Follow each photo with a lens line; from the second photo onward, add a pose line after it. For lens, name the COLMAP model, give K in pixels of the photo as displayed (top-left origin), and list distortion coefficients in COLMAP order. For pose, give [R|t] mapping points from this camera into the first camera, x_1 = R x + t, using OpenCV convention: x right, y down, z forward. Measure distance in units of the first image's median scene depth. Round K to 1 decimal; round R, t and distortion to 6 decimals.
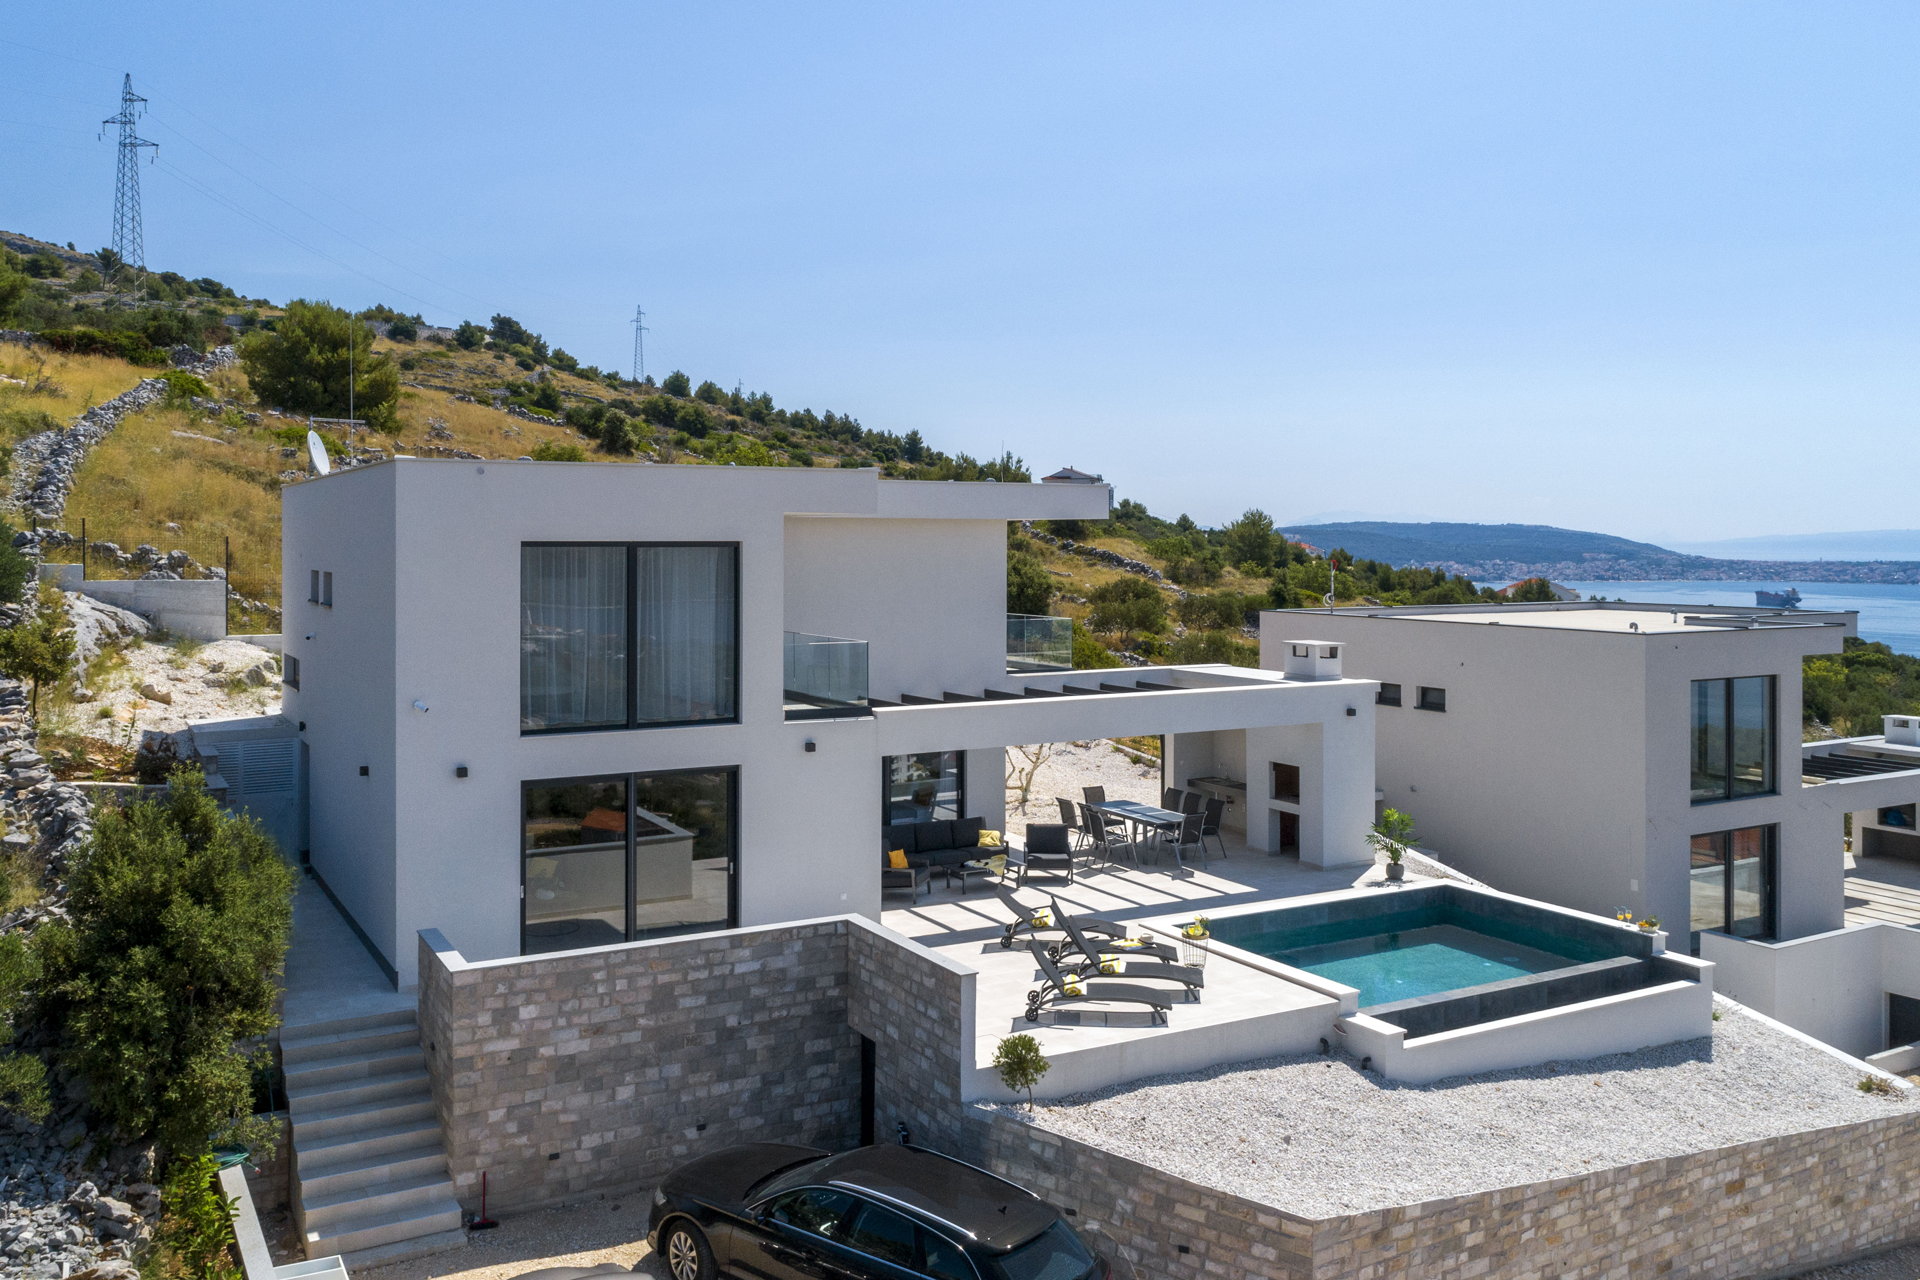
lens RADIAL K [[1578.1, 0, 992.2], [0, 1578.1, 526.7], [0, 0, 1]] dist [-0.003534, -0.001181]
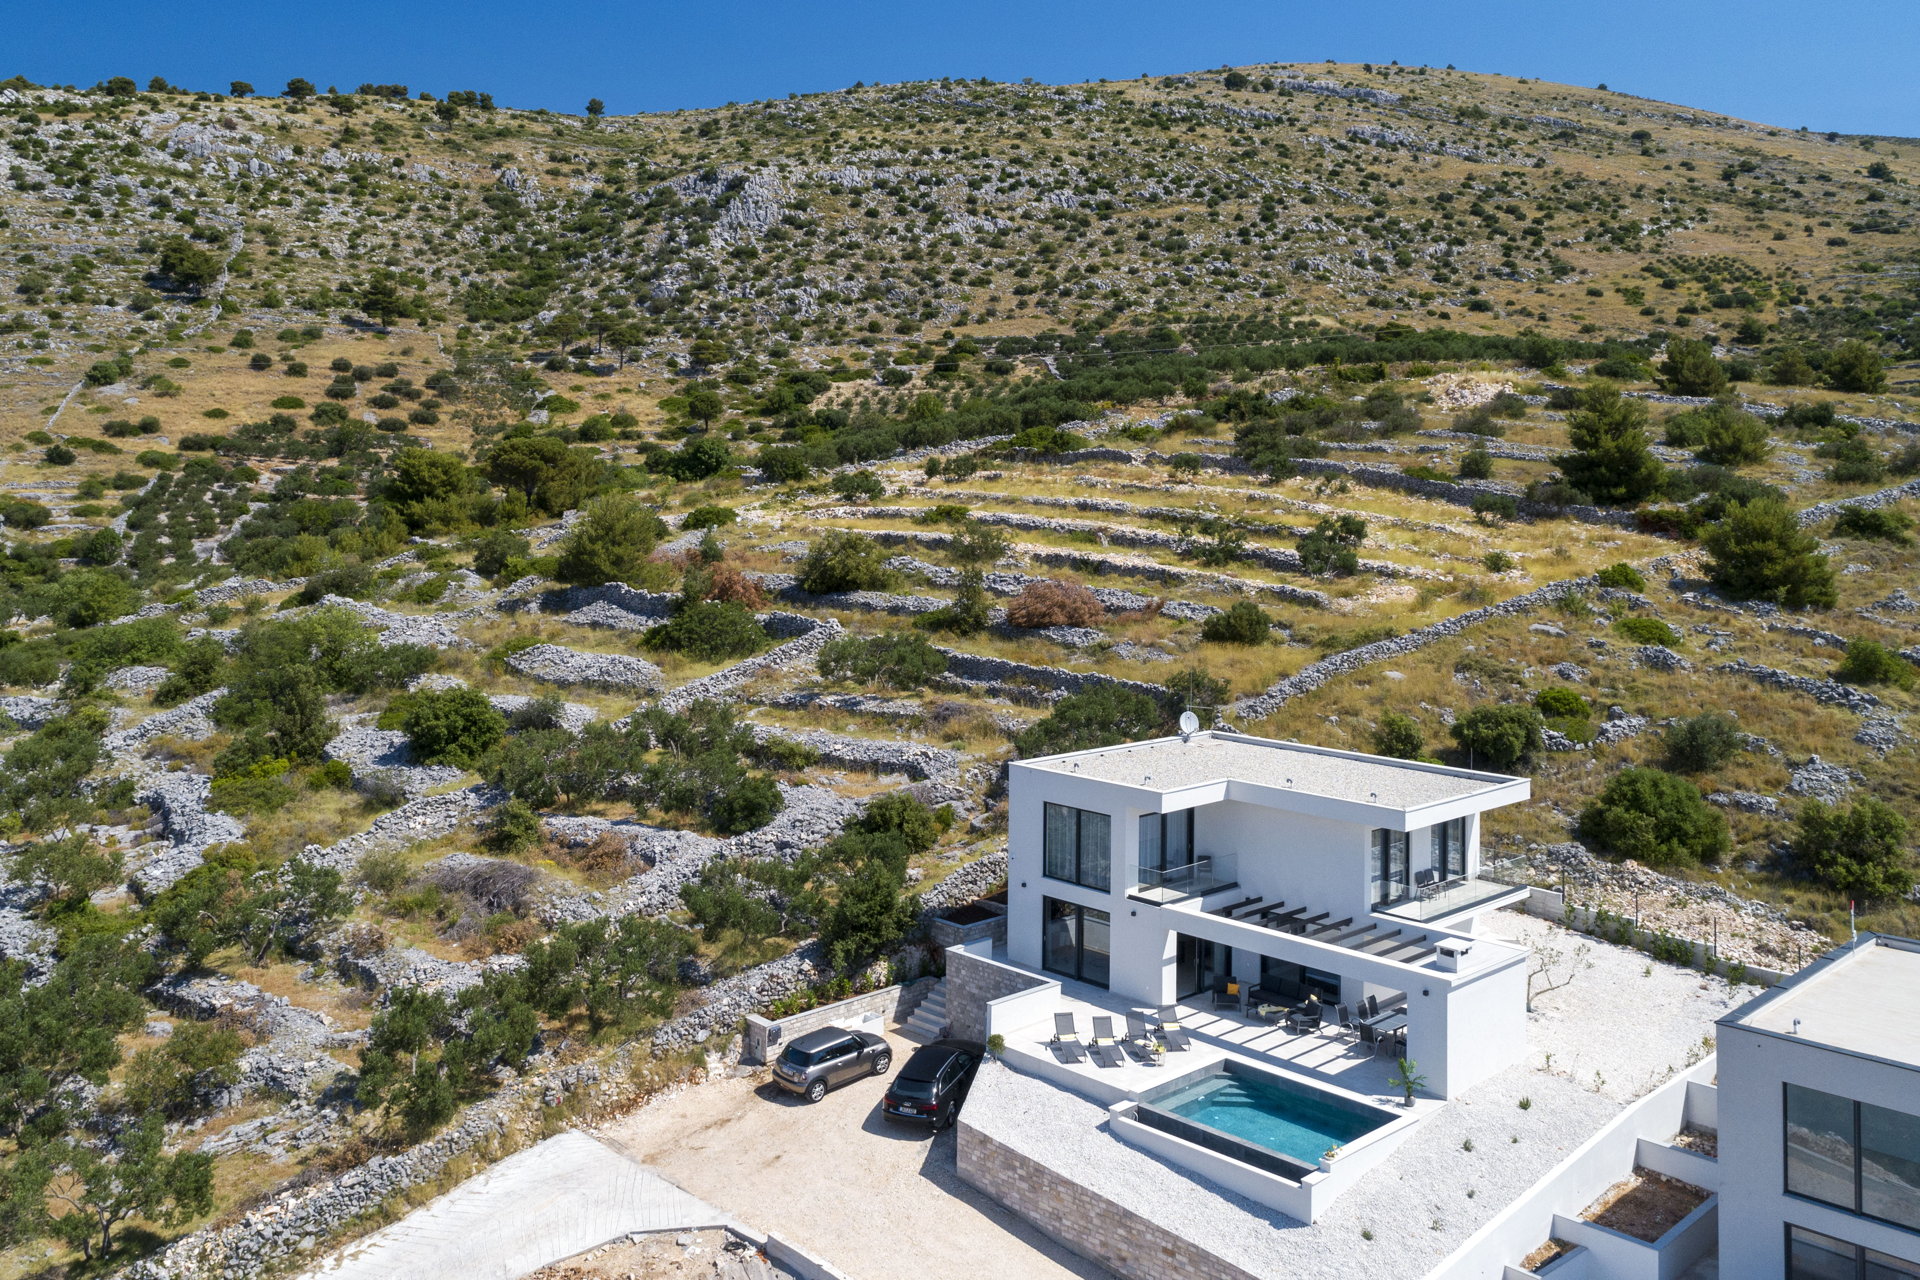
lens RADIAL K [[1578.1, 0, 965.7], [0, 1578.1, 436.9], [0, 0, 1]] dist [-0.003534, -0.001181]
pose [[0.256246, -0.028230, -0.966199, 2.179575], [-0.009251, 0.999456, -0.031655, -0.503223], [0.966567, 0.017050, 0.255846, 0.206760]]
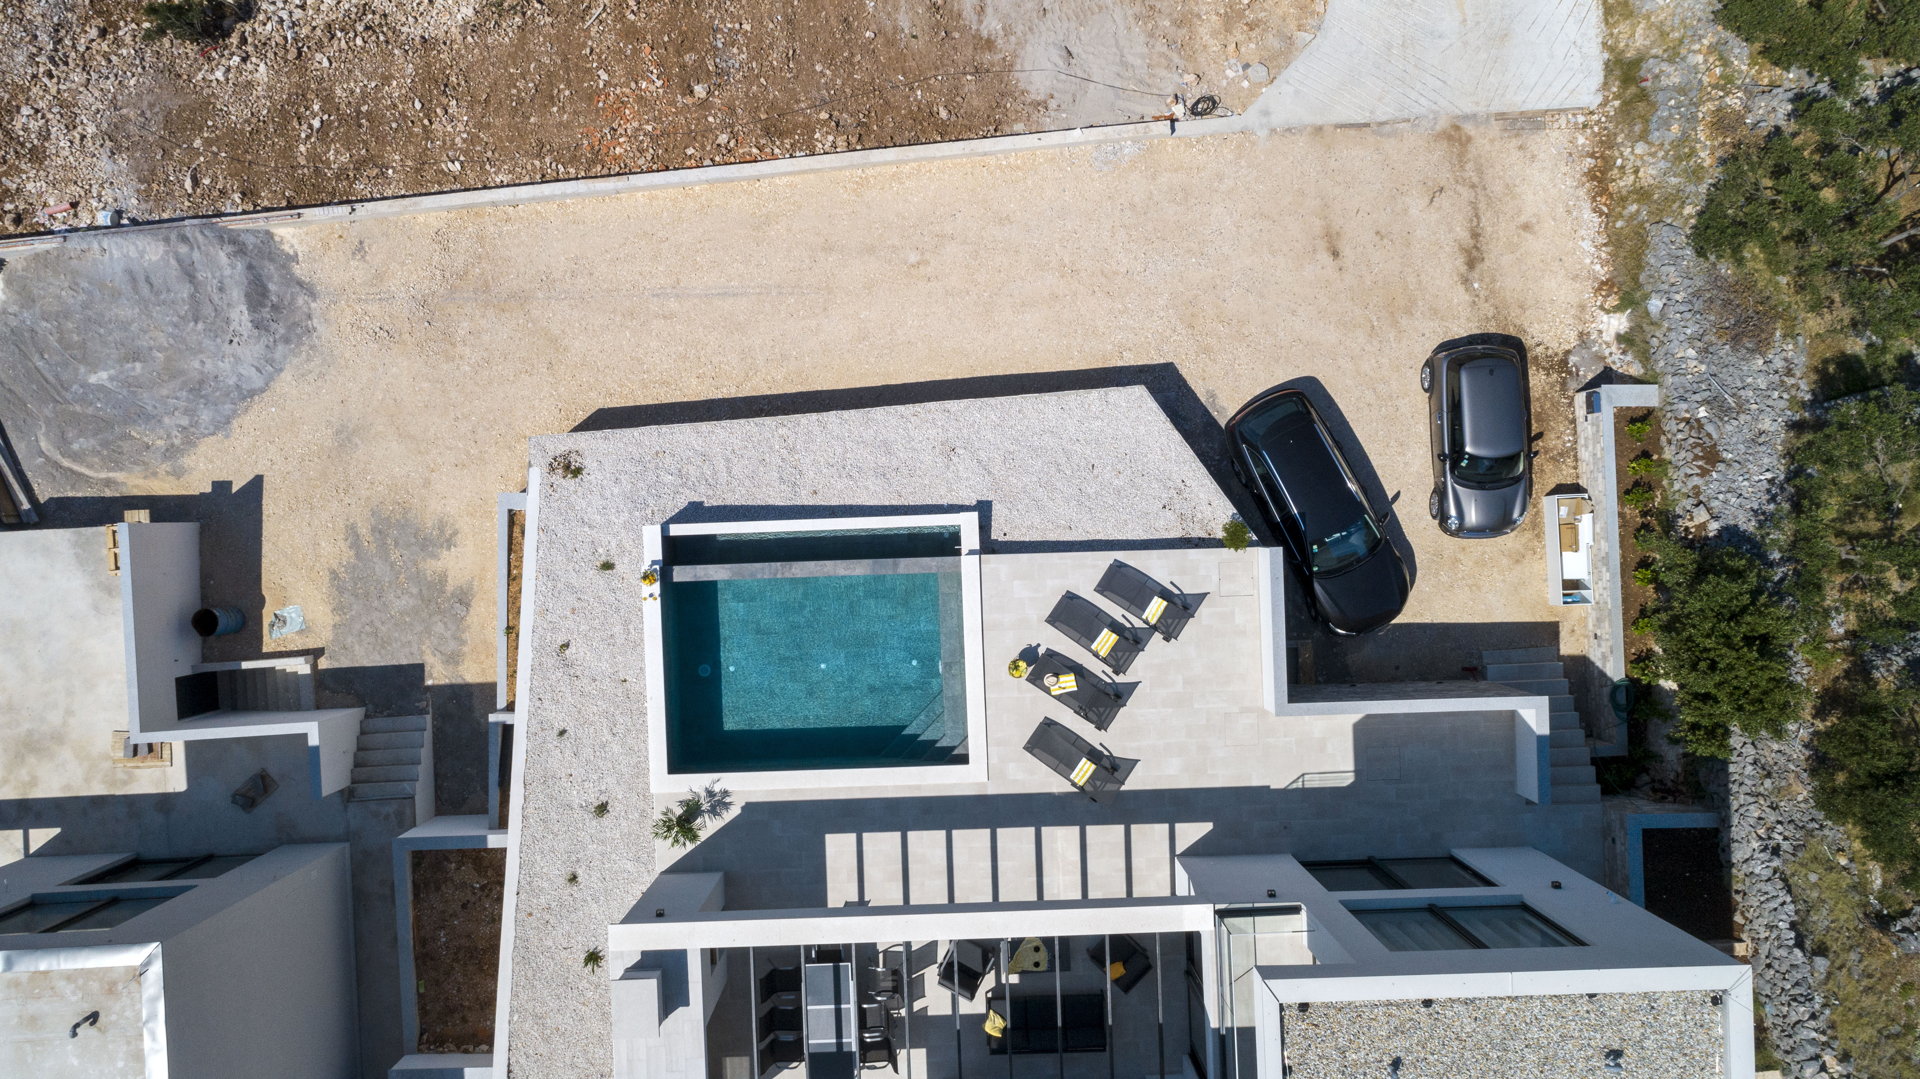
lens RADIAL K [[1289.8, 0, 967.1], [0, 1289.8, 566.6], [0, 0, 1]] dist [-0.007611, 0.003976]
pose [[-0.882237, -0.470742, -0.007733, 0.223329], [-0.010706, 0.003638, 0.999936, -0.883032], [-0.470684, 0.882263, -0.008250, 0.981776]]
